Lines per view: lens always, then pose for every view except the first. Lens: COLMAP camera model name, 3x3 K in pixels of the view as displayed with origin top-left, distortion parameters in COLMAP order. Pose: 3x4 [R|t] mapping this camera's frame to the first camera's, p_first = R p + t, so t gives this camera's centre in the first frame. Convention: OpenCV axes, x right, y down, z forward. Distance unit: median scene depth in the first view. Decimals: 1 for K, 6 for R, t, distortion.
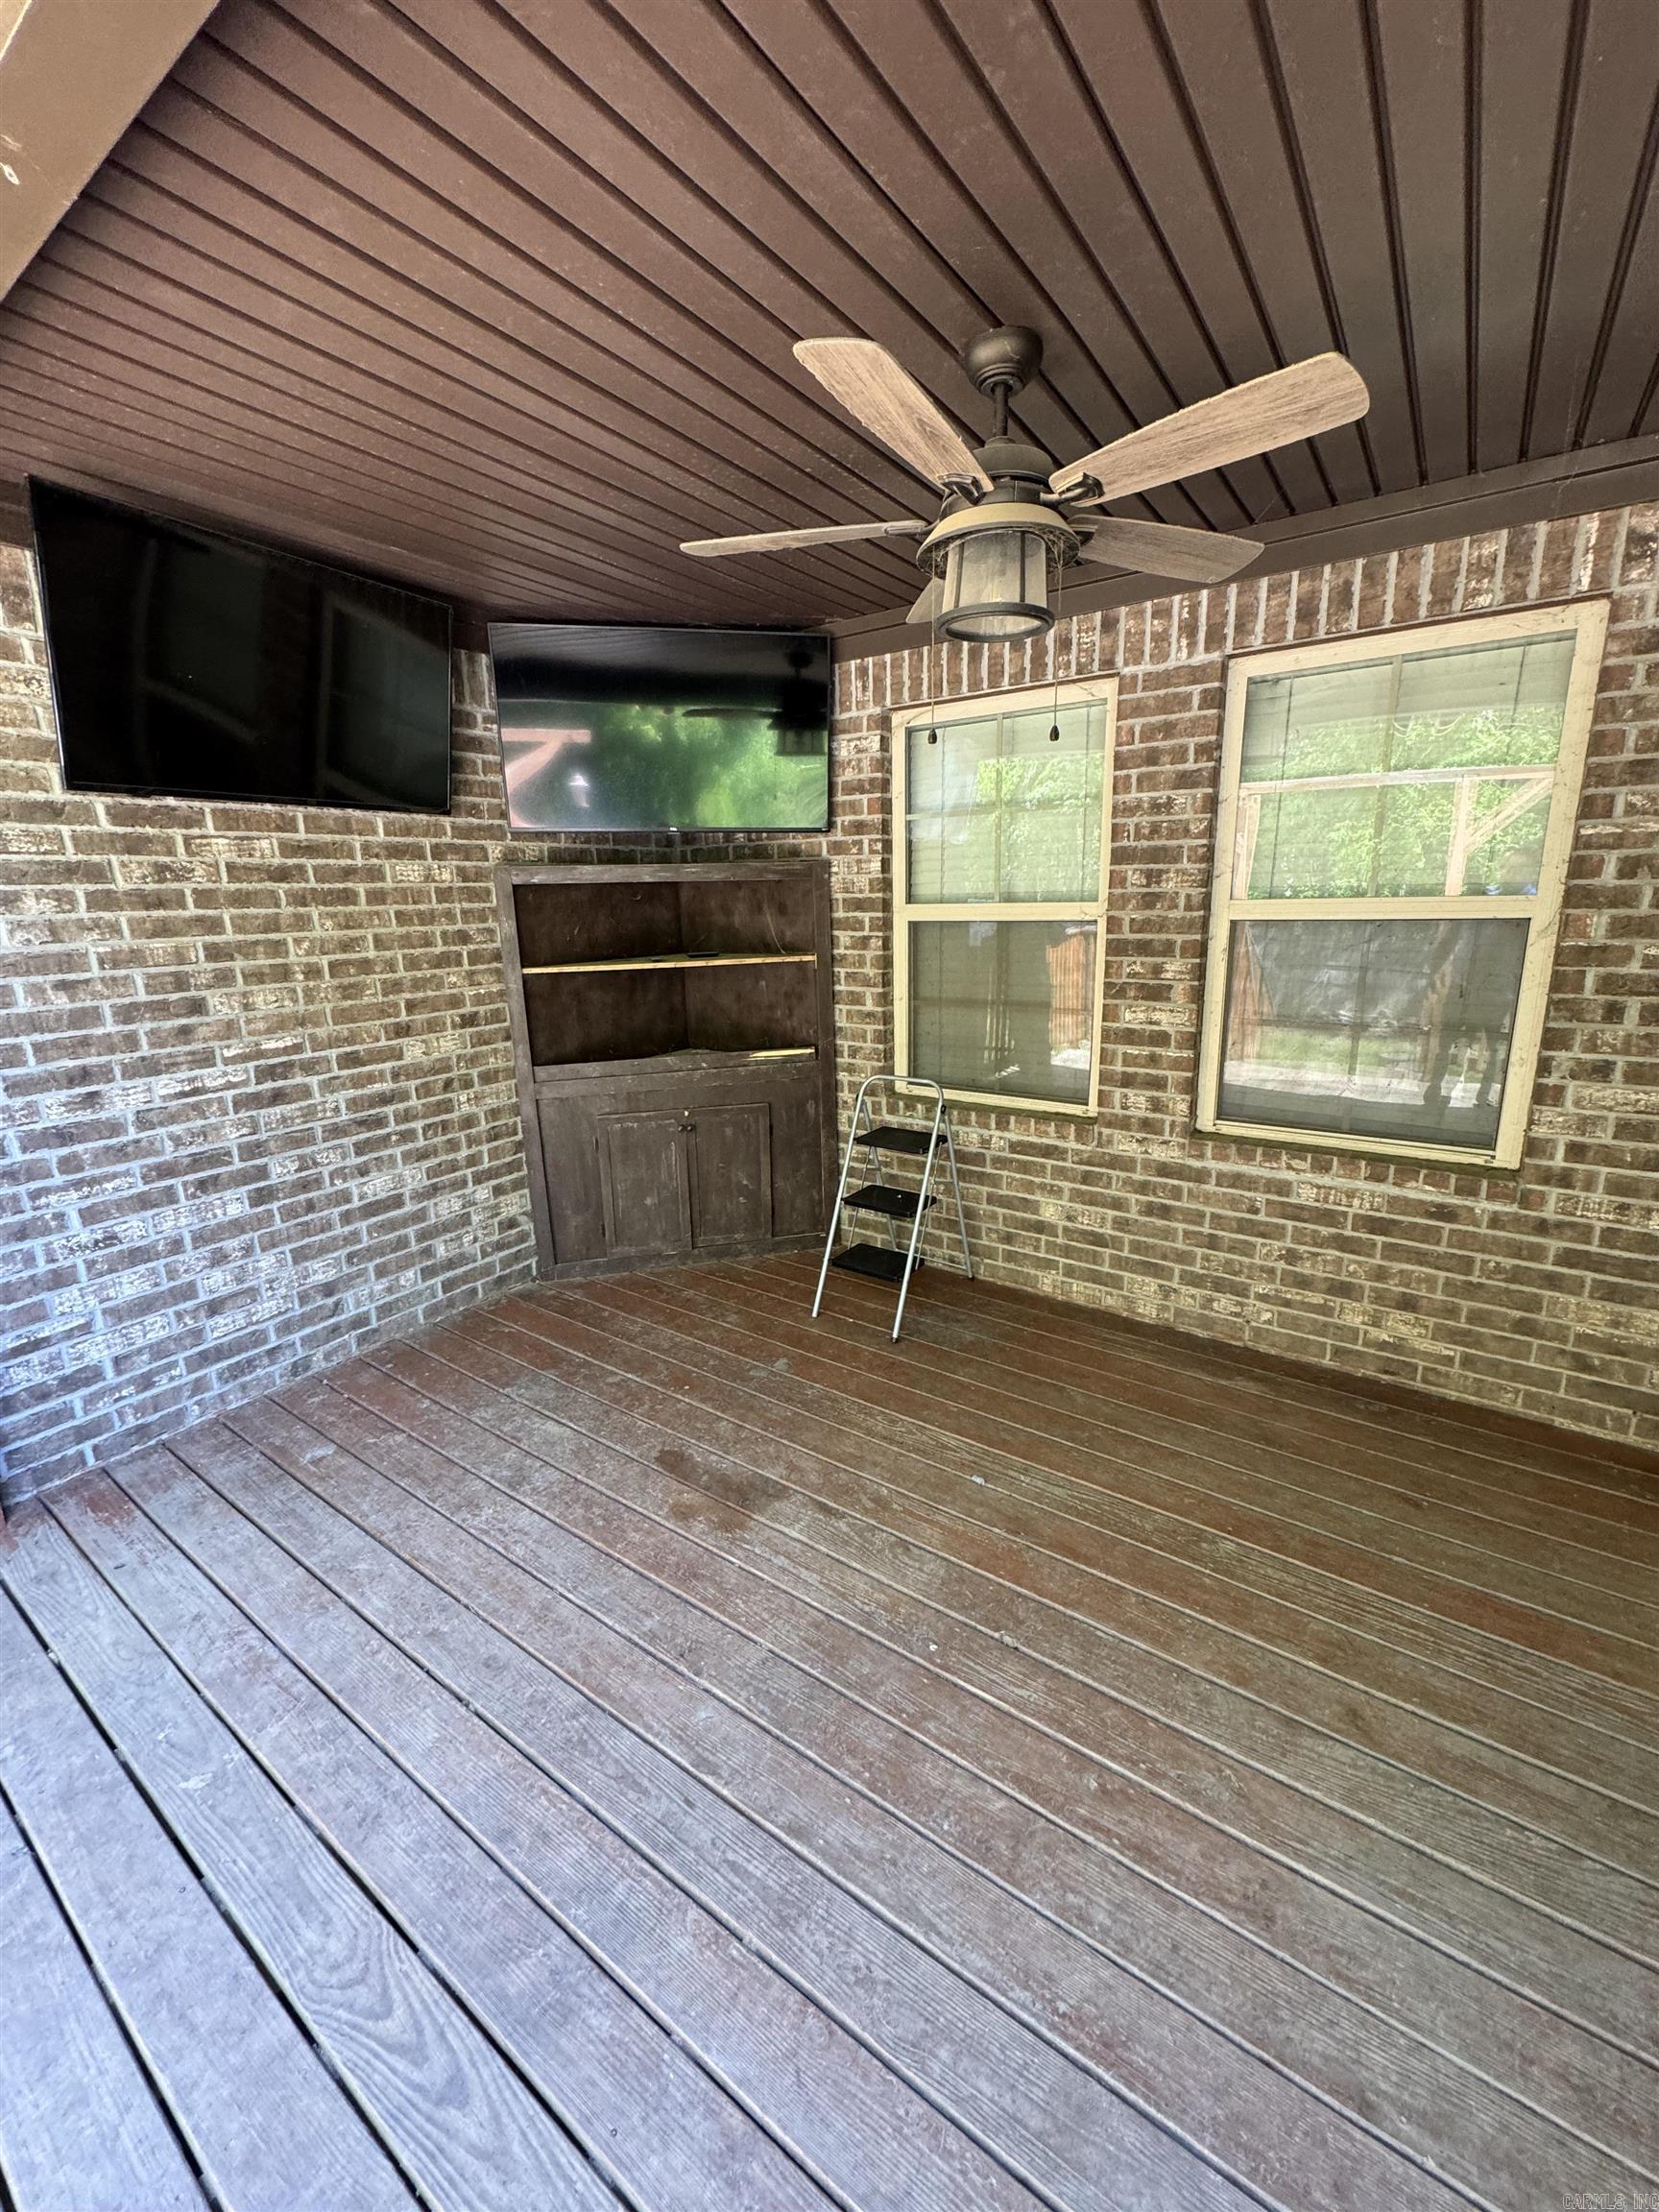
lens RADIAL K [[882.6, 0, 831.7], [0, 882.6, 1105.1], [0, 0, 1]] dist [-0.001964, 0.000470]
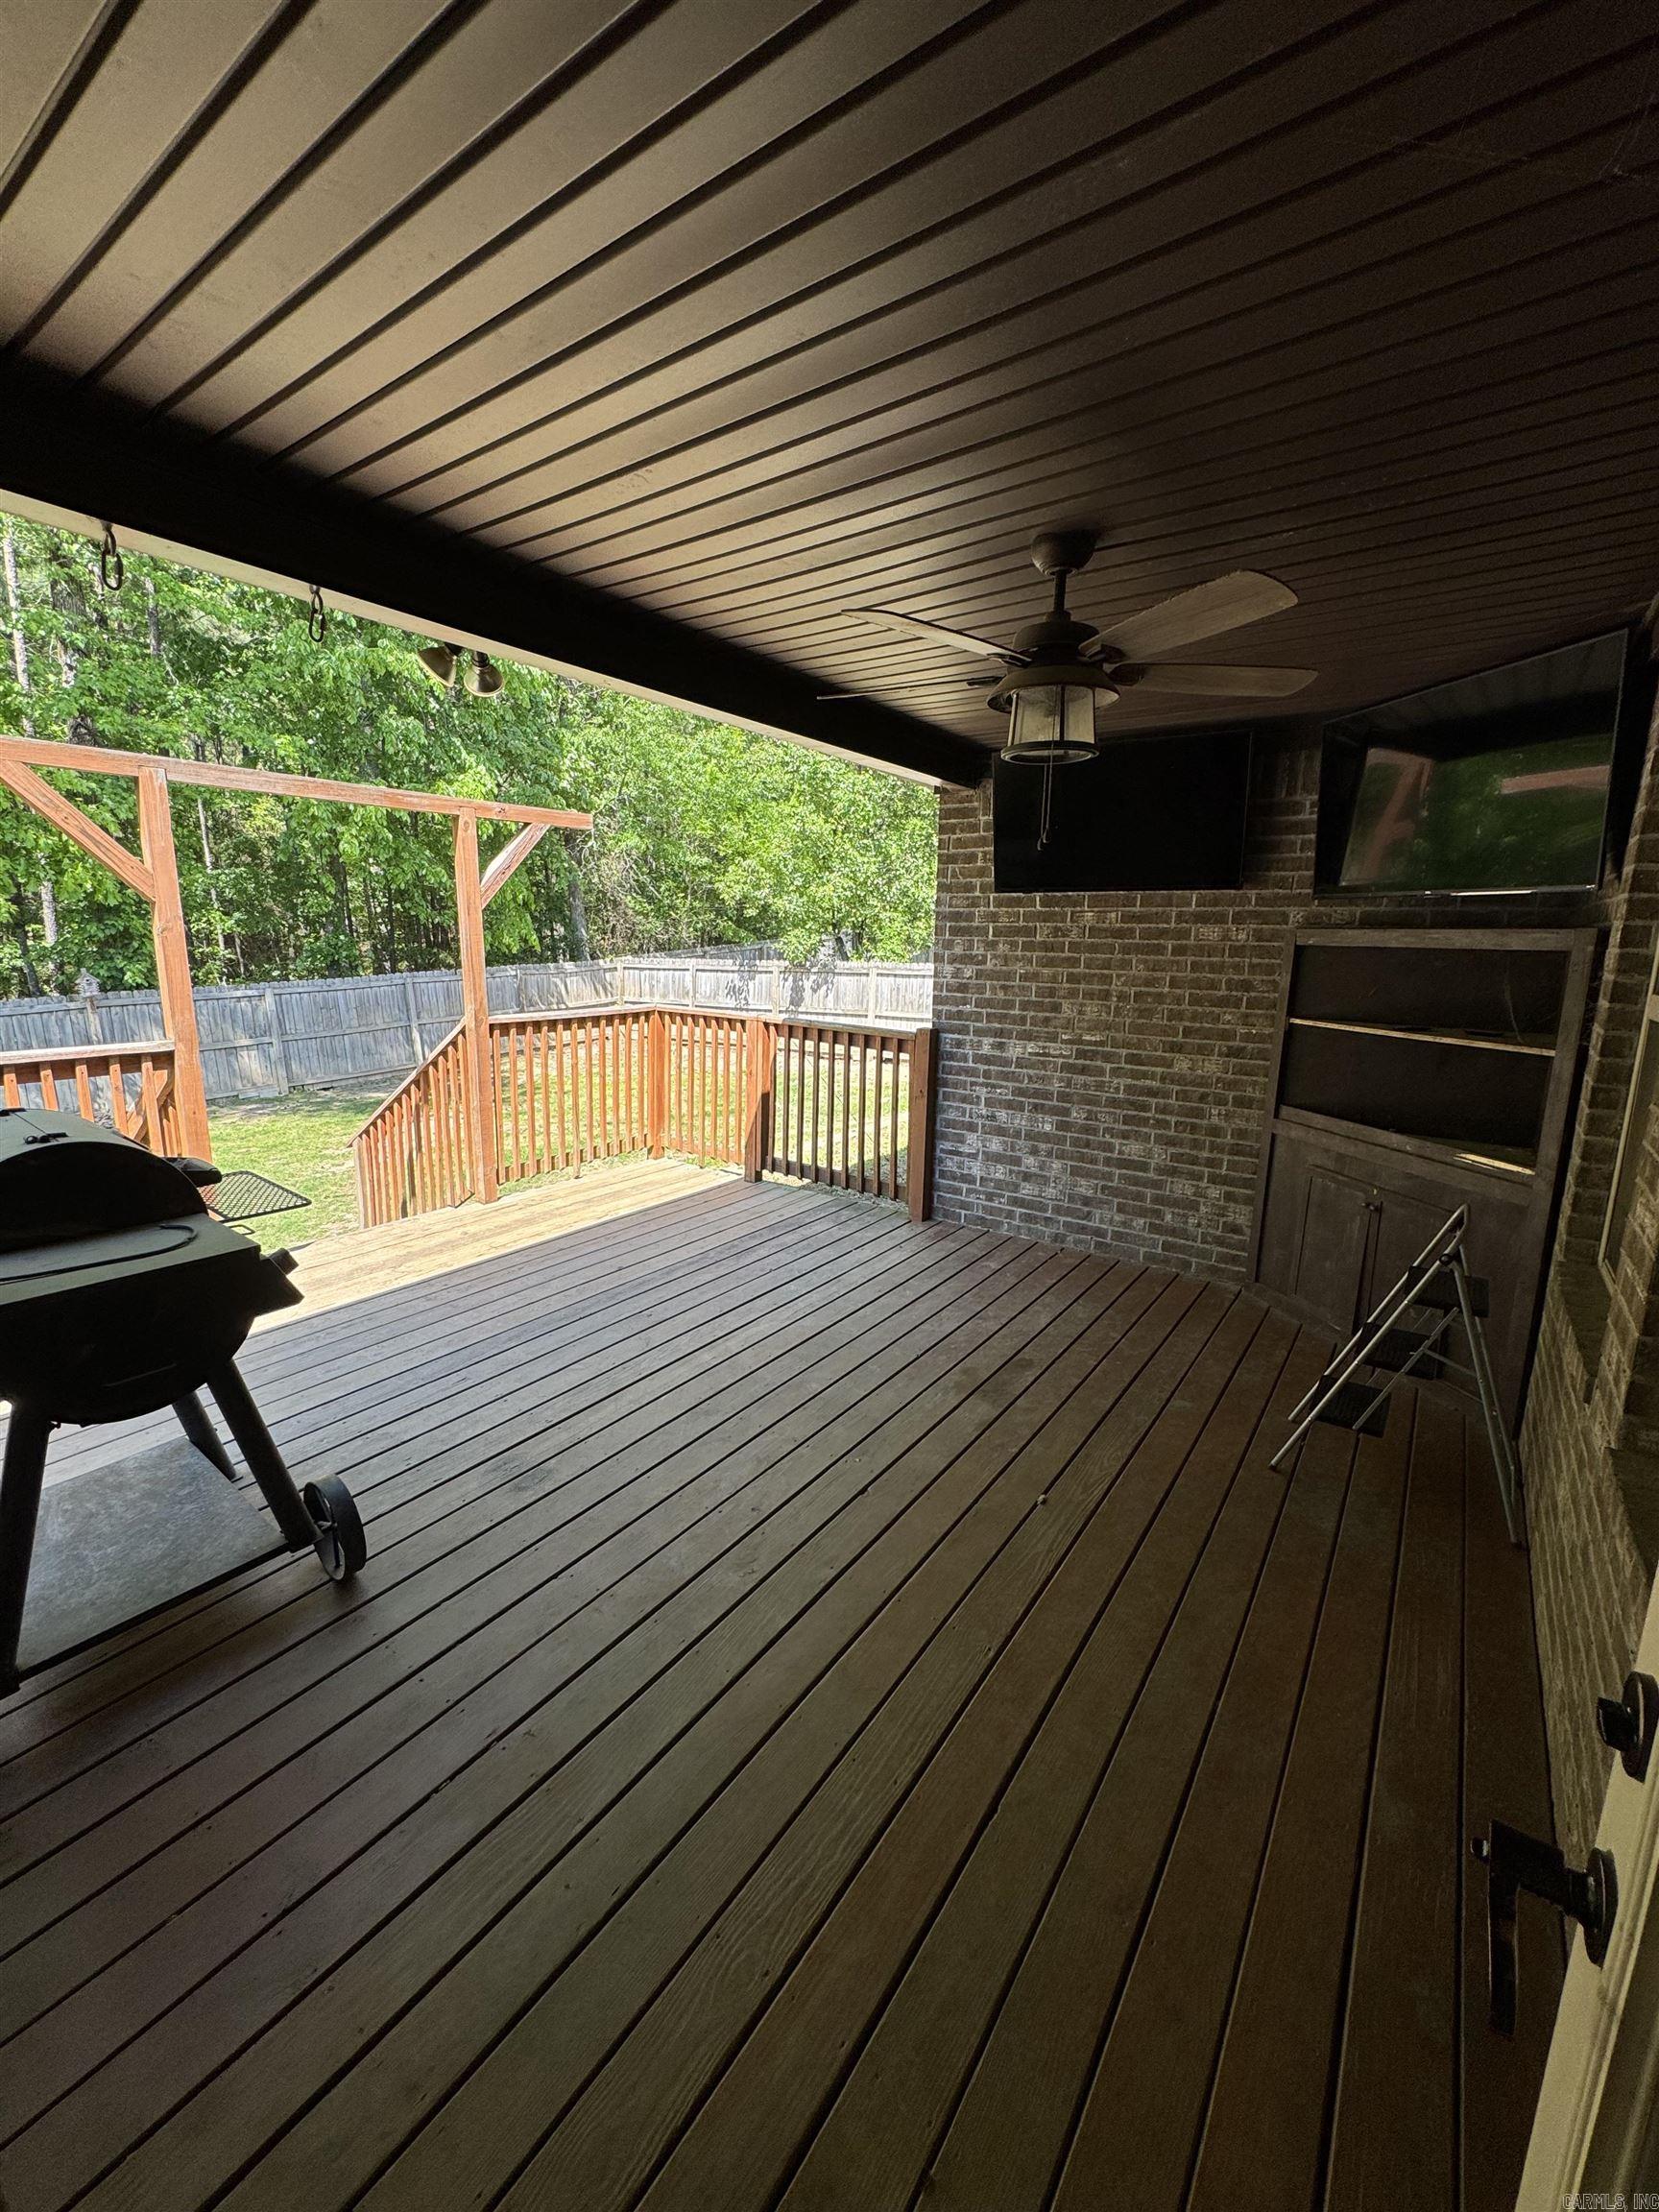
lens RADIAL K [[882.6, 0, 832.3], [0, 882.6, 1101.6], [0, 0, 1]] dist [-0.001964, 0.000470]
pose [[-0.003180, 0.209477, -0.977808, 0.916799], [-0.249962, 0.946606, 0.203605, -0.160571], [0.968250, 0.245063, 0.049352, 0.470819]]
